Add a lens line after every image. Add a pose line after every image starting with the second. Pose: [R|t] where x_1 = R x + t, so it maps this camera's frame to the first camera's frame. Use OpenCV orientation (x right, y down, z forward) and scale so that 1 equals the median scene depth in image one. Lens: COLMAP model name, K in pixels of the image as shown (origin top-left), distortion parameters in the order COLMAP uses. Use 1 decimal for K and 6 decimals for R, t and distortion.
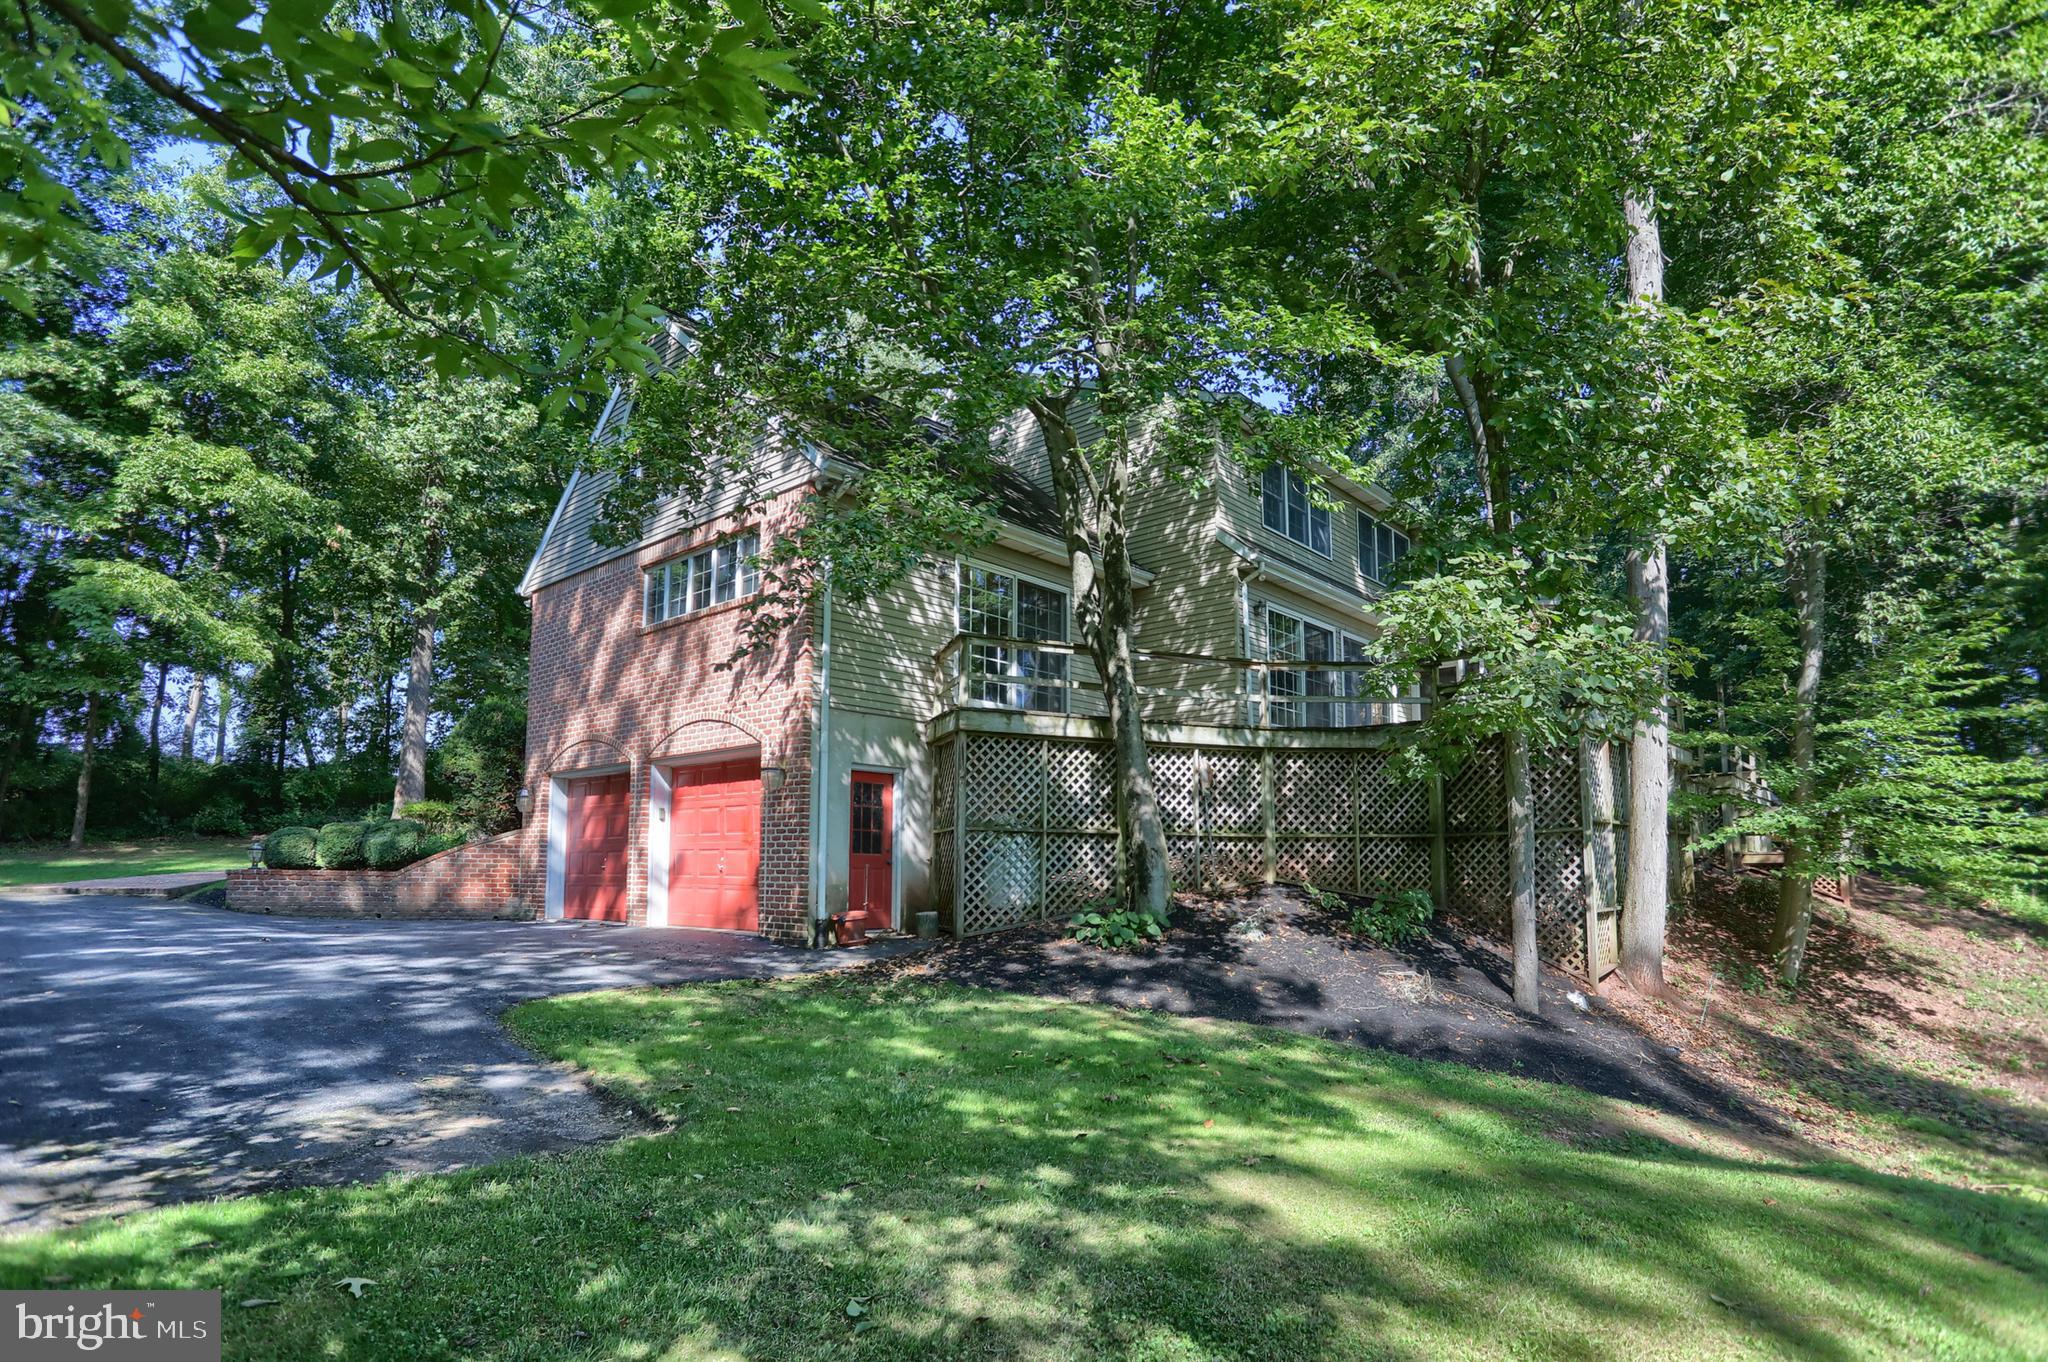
lens RADIAL K [[998.9, 0, 1020.9], [0, 998.9, 781.2], [0, 0, 1]] dist [-0.001617, 0.000228]
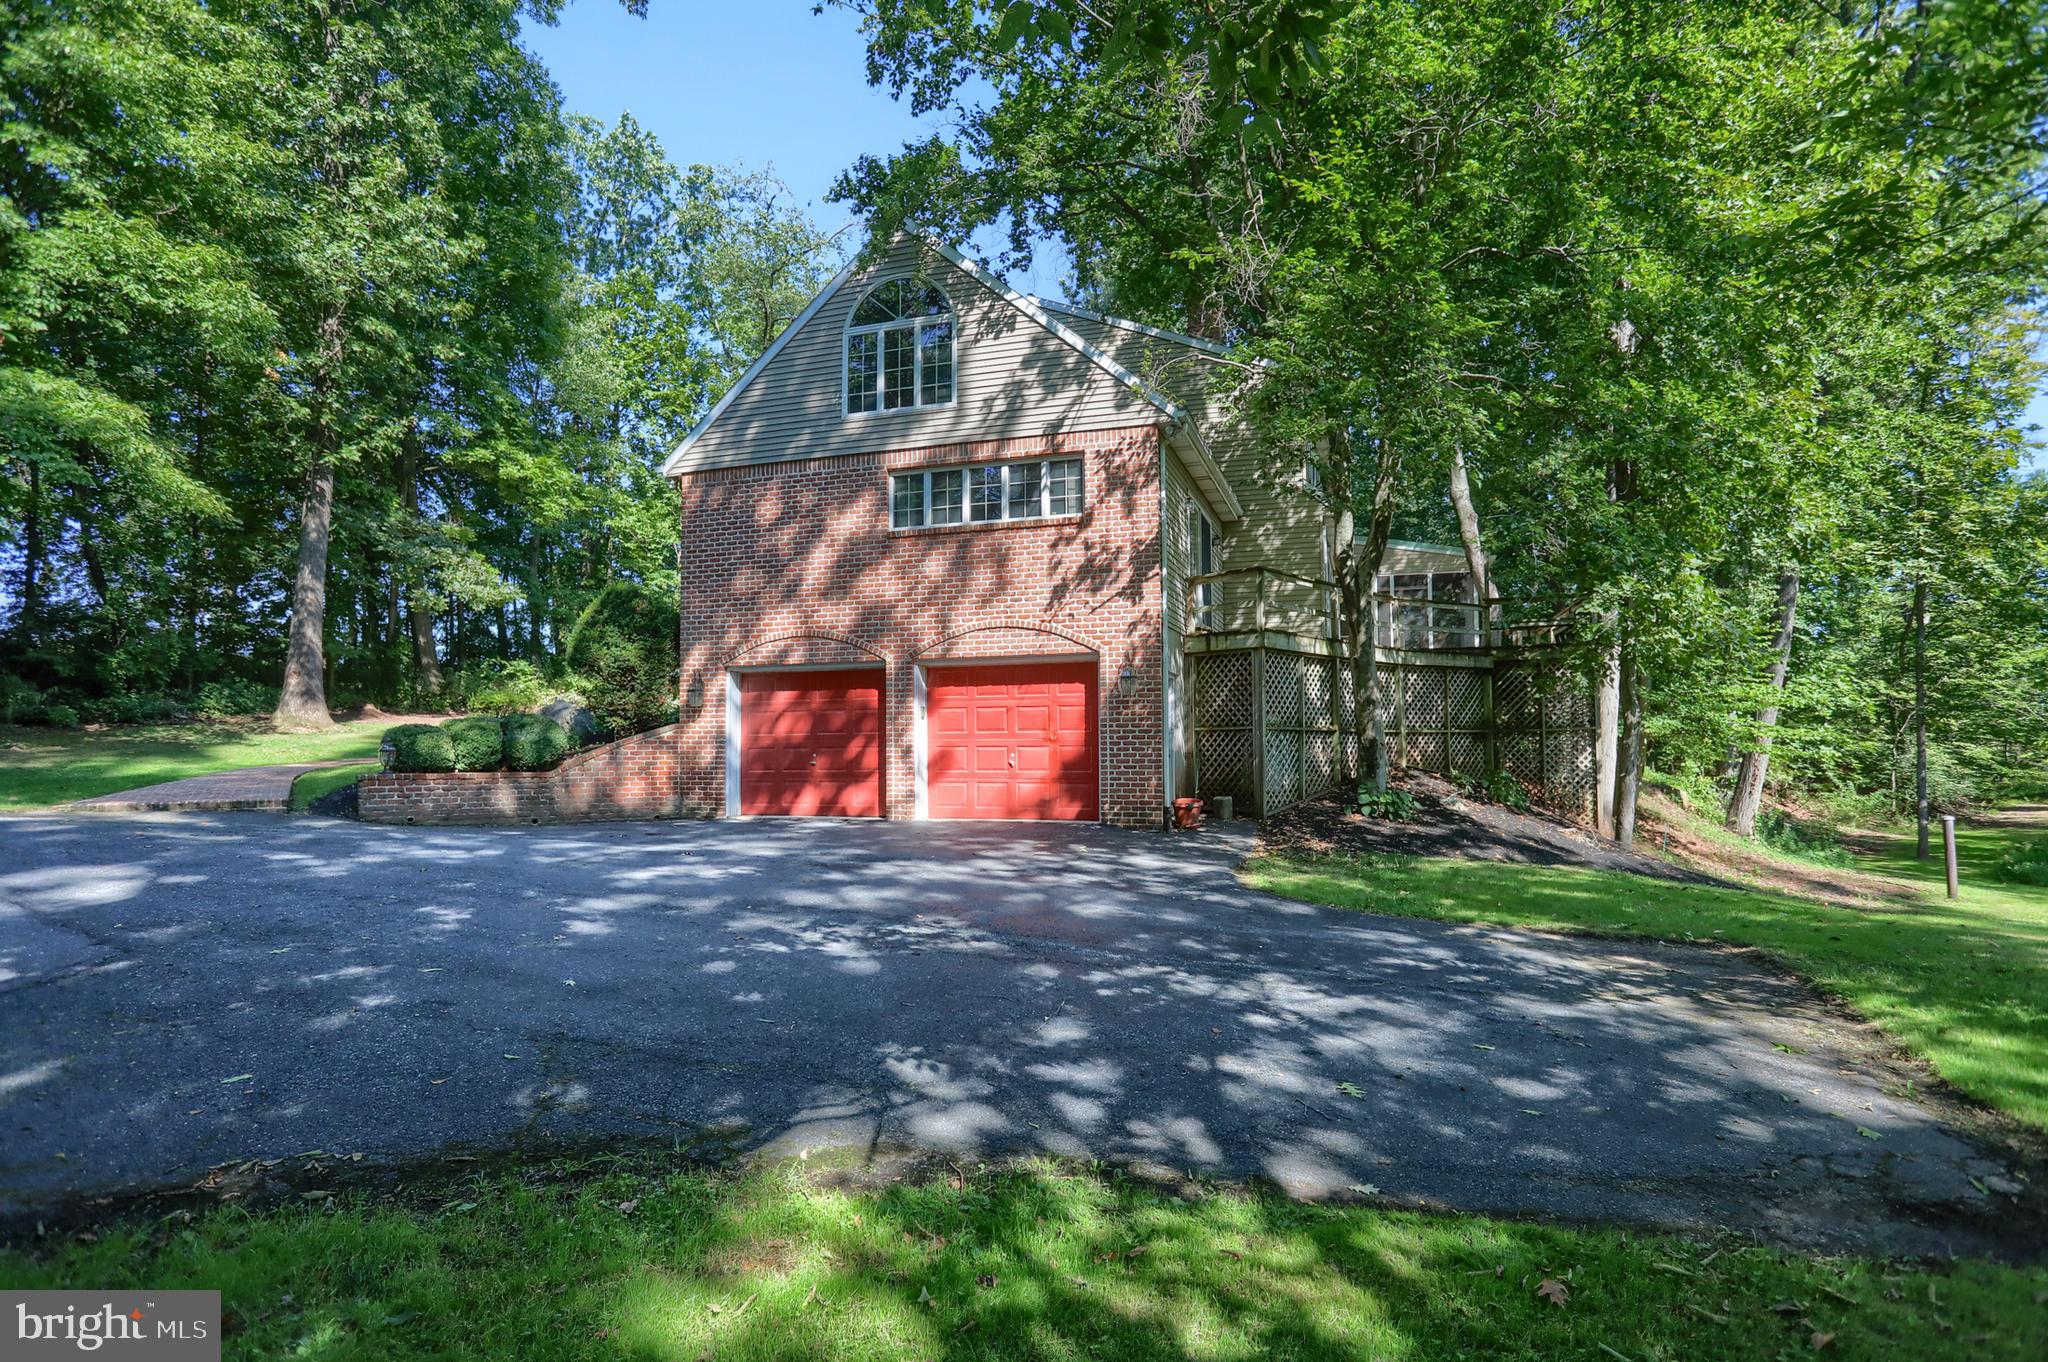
lens RADIAL K [[992.4, 0, 989.7], [0, 992.4, 697.2], [0, 0, 1]] dist [-0.009071, 0.000335]
pose [[0.920406, 0.009549, 0.390848, -0.731109], [-0.023991, 0.999197, 0.032085, -0.018572], [-0.390227, -0.038909, 0.919896, 0.019191]]
